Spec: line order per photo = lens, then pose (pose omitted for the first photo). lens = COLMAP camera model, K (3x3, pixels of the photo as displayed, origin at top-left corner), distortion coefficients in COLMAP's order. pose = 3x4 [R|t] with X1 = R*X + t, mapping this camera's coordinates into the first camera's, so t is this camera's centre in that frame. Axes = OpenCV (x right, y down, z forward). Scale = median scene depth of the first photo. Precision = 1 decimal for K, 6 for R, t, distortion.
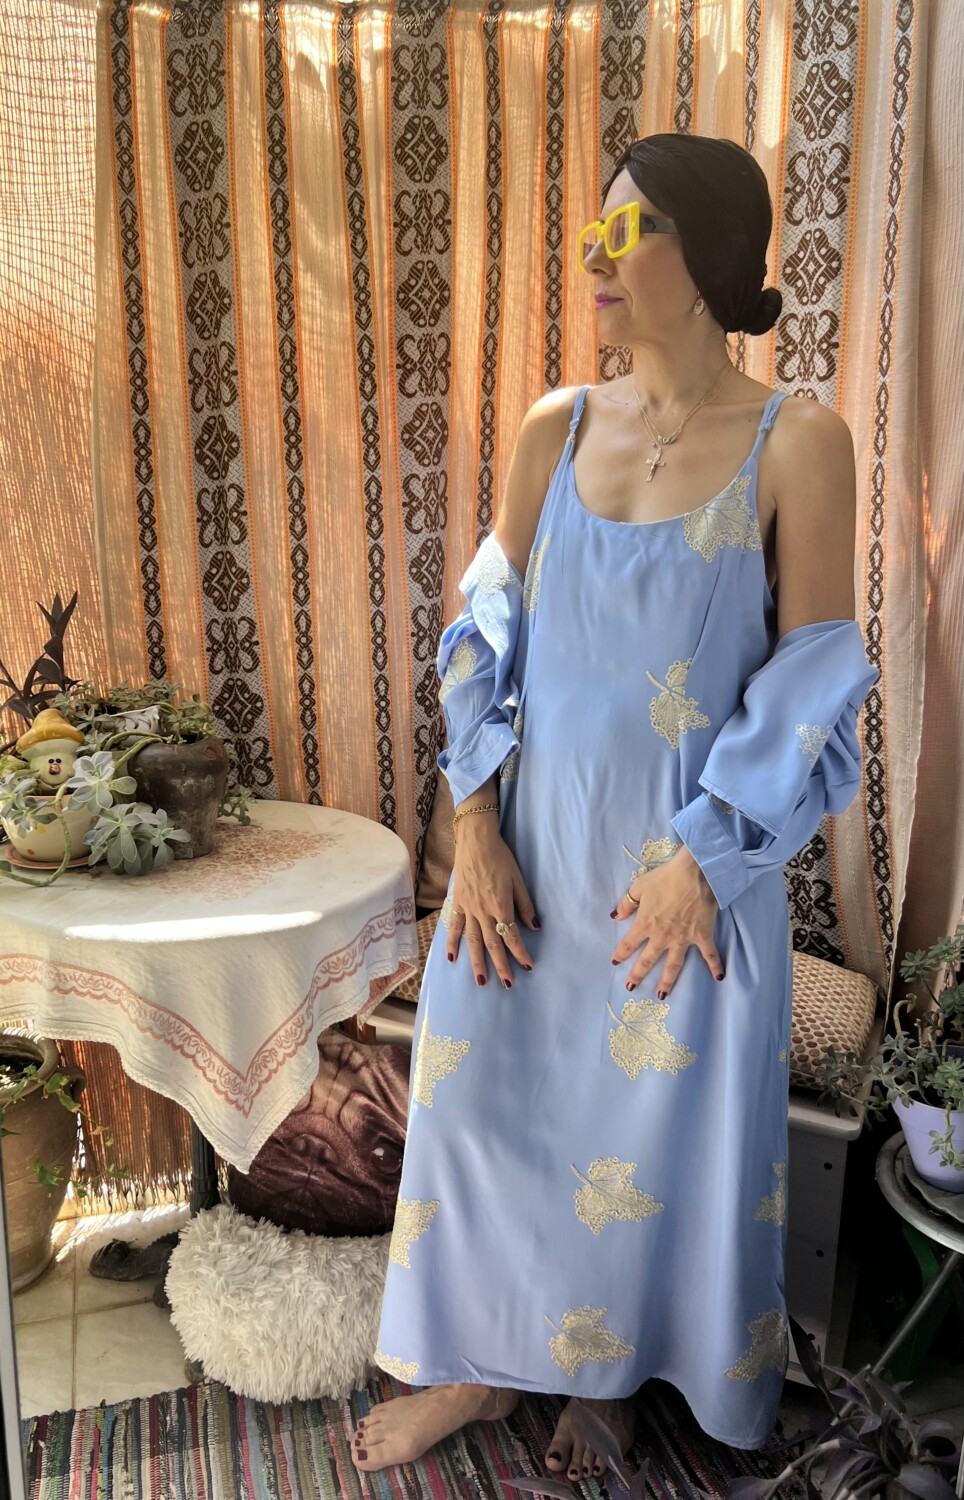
lens RADIAL K [[1150.7, 0, 431.6], [0, 1150.7, 747.5], [0, 0, 1]] dist [0.029491, -0.035930]
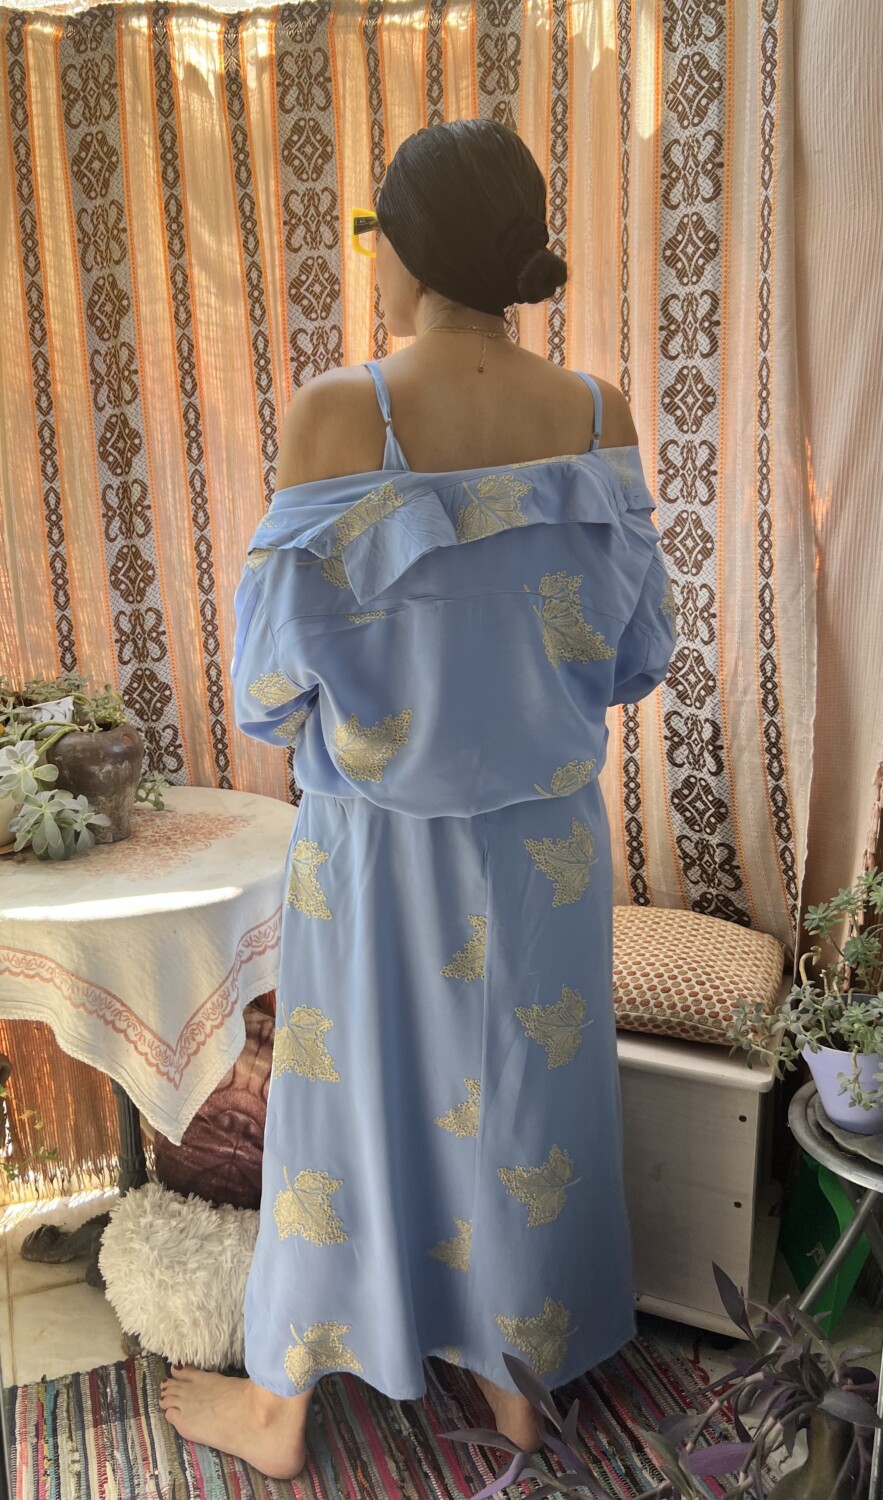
lens RADIAL K [[1177.8, 0, 315.3], [0, 1177.8, 723.5], [0, 0, 1]] dist [0.035776, -0.048997]
pose [[0.999303, -0.037122, -0.004023, -0.017057], [0.037056, 0.999196, -0.015292, 0.011908], [0.004587, 0.015132, 0.999875, -0.051811]]
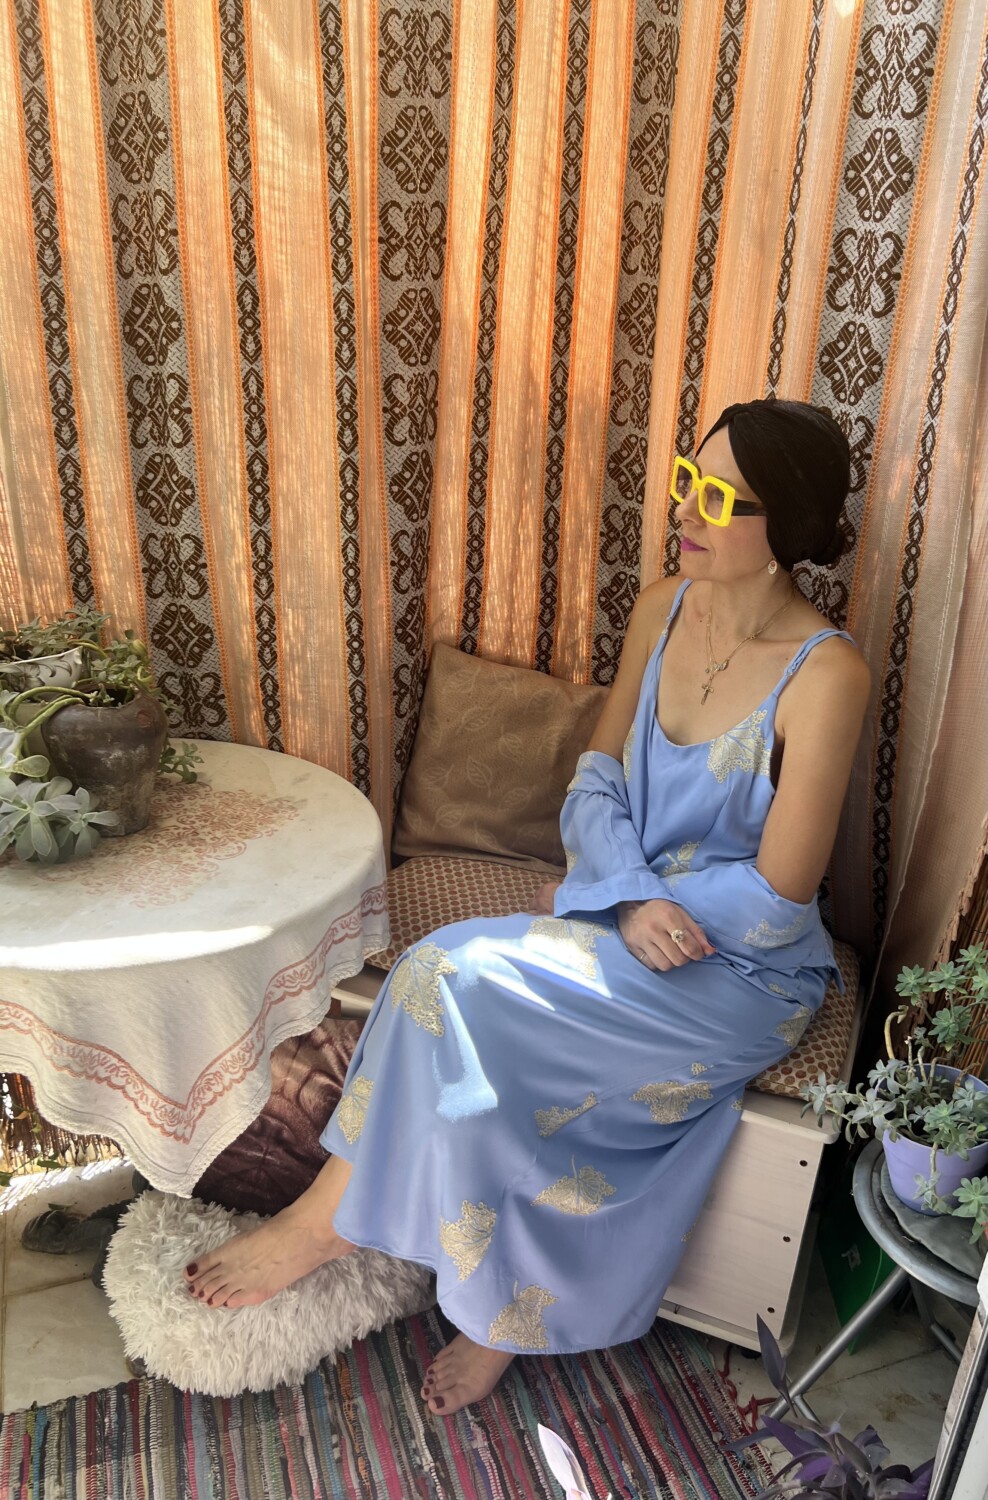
lens RADIAL K [[1136.2, 0, 571.8], [0, 1136.2, 774.5], [0, 0, 1]] dist [0.012067, -0.014866]
pose [[0.989235, 0.027490, 0.143733, -0.000473], [-0.052772, 0.983123, 0.175172, -0.109770], [-0.136491, -0.180871, 0.973990, 0.129271]]
